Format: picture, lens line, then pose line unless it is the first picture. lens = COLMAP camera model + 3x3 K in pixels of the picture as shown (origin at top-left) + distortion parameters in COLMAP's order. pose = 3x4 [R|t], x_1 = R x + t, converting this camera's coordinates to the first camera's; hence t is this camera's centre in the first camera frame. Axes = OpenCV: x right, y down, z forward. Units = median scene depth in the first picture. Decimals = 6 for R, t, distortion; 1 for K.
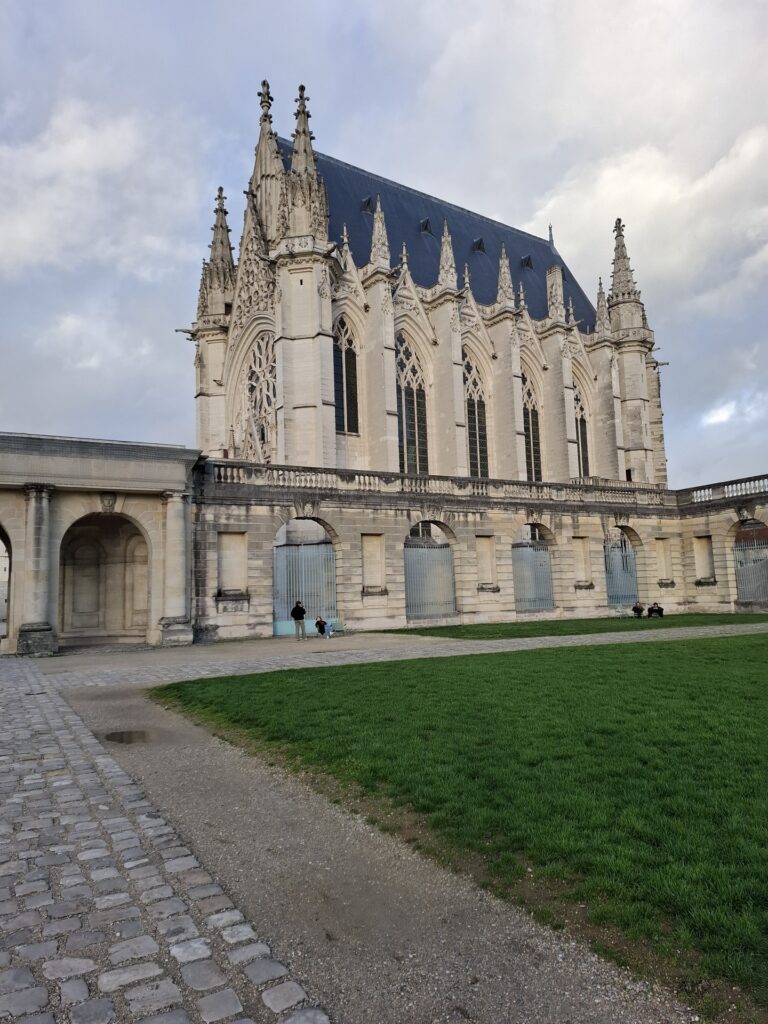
lens RADIAL K [[692.1, 0, 388.1], [0, 692.1, 505.9], [0, 0, 1]] dist [0.076863, -0.002012]
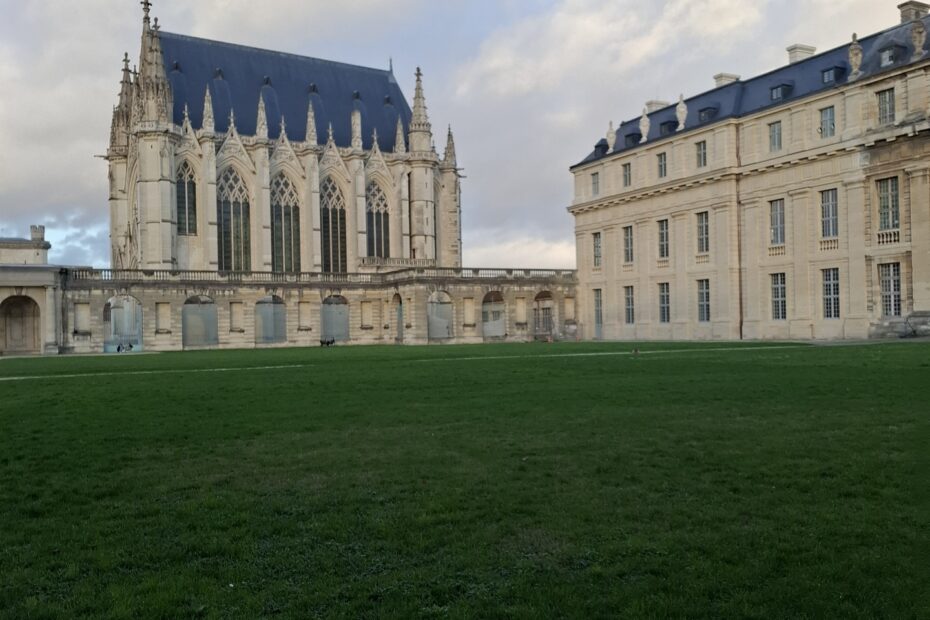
lens RADIAL K [[793.9, 0, 465.4], [0, 793.9, 314.3], [0, 0, 1]] dist [0.014523, -0.035105]
pose [[0.999890, 0.014290, 0.004029, 0.688991], [-0.014652, 0.993560, 0.112354, -0.160231], [-0.002398, -0.112401, 0.993660, -1.037872]]
